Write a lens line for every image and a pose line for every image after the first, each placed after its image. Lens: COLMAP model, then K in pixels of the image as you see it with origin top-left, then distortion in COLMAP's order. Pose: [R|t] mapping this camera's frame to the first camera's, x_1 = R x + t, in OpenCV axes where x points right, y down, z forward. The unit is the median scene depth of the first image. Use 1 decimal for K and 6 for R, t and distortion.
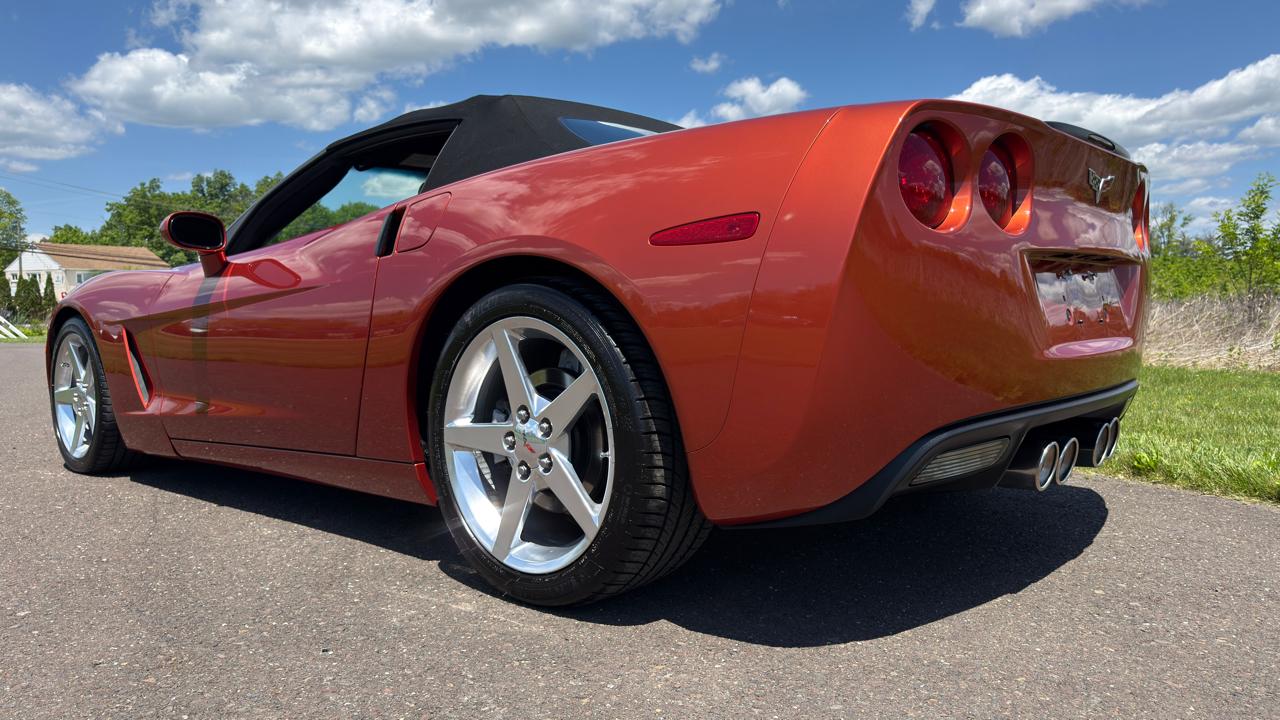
lens RADIAL K [[905.5, 0, 648.6], [0, 905.5, 365.9], [0, 0, 1]] dist [0.039595, -0.054007]
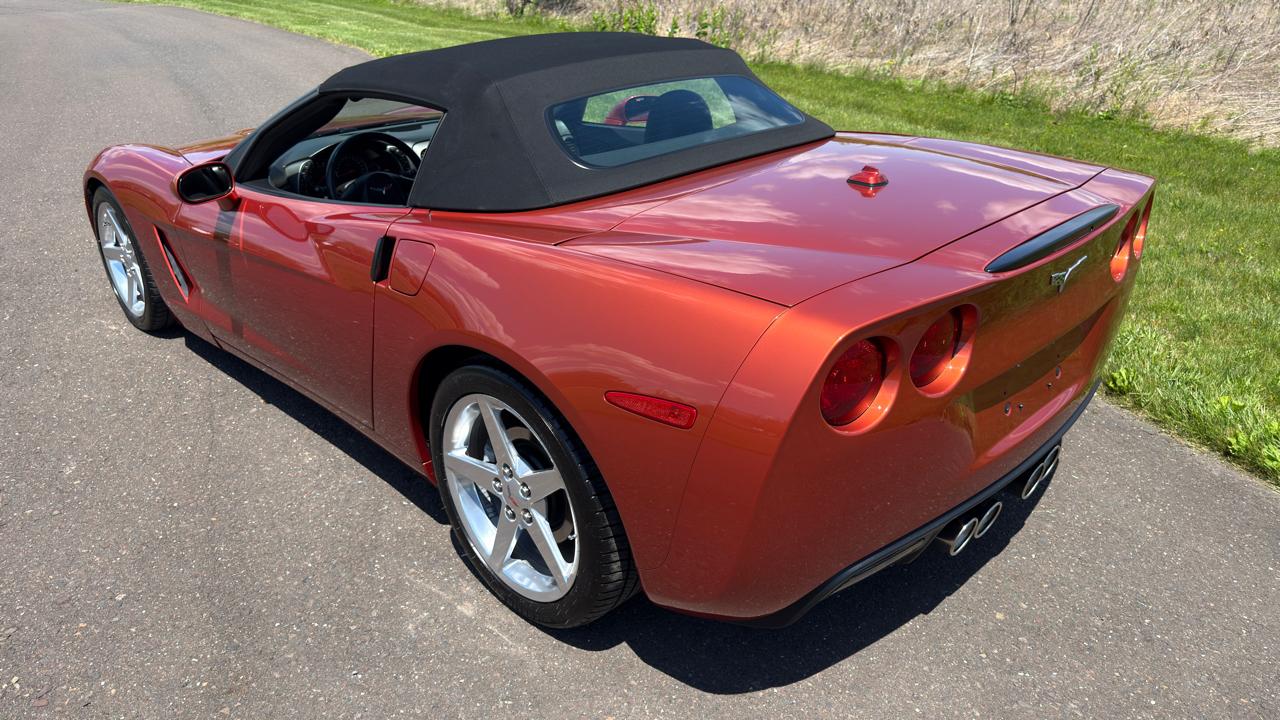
lens RADIAL K [[909.2, 0, 642.0], [0, 909.2, 362.7], [0, 0, 1]] dist [0.035795, -0.053535]
pose [[0.997780, 0.033456, -0.057584, 0.092816], [-0.009941, 0.929793, 0.367949, -0.497369], [0.065852, -0.366560, 0.928061, -0.005780]]
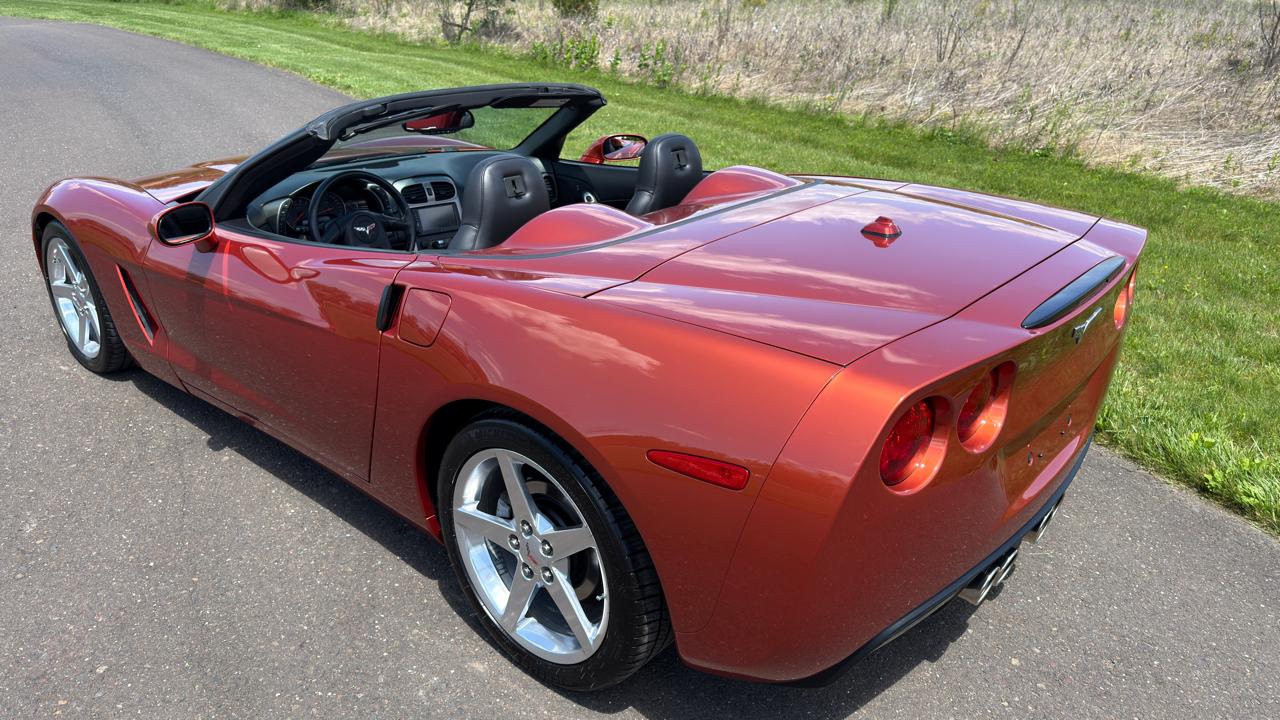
lens RADIAL K [[905.2, 0, 640.0], [0, 905.2, 360.0], [0, 0, 1]] dist [0.038859, -0.052612]
pose [[0.999489, 0.026357, 0.018068, -0.025112], [-0.030934, 0.939843, 0.340204, -0.520299], [-0.008015, -0.340589, 0.940178, 0.026055]]
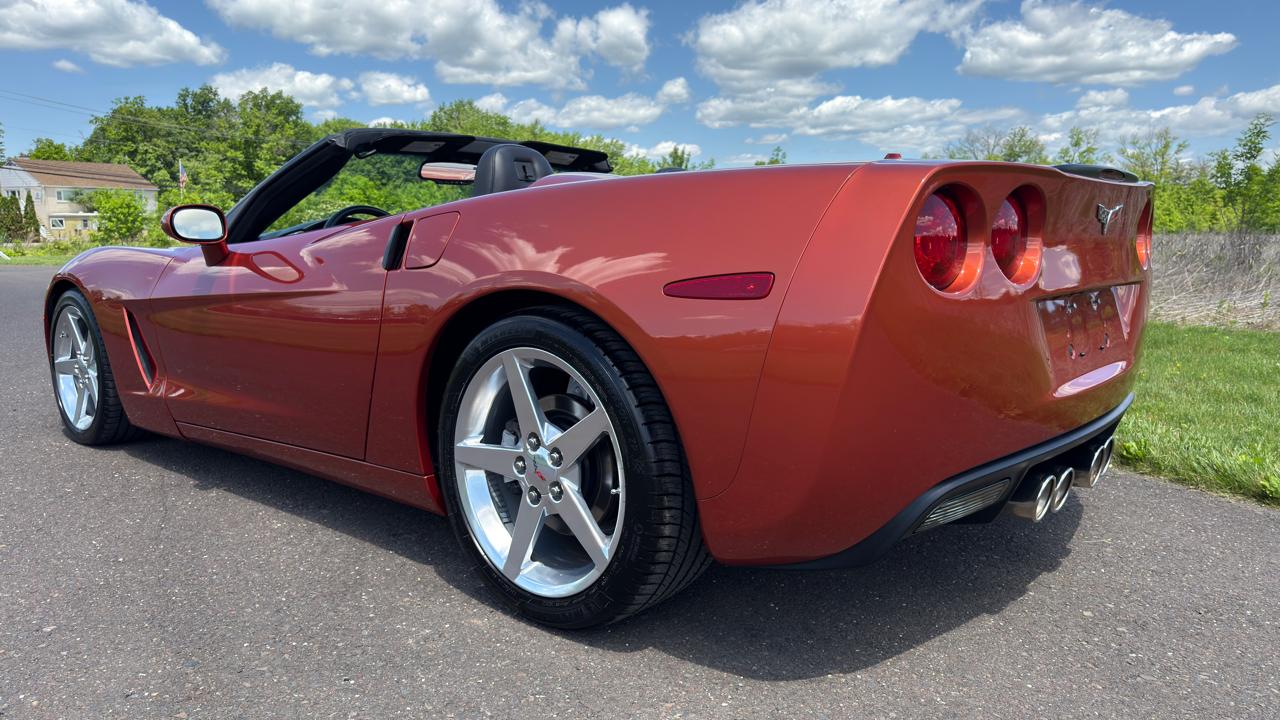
lens RADIAL K [[905.2, 0, 640.0], [0, 905.2, 360.0], [0, 0, 1]] dist [0.038859, -0.052612]
pose [[0.999934, 0.009676, 0.006273, -0.025890], [-0.010141, 0.996825, 0.078978, -0.119701], [-0.005489, -0.079037, 0.996857, -0.009904]]
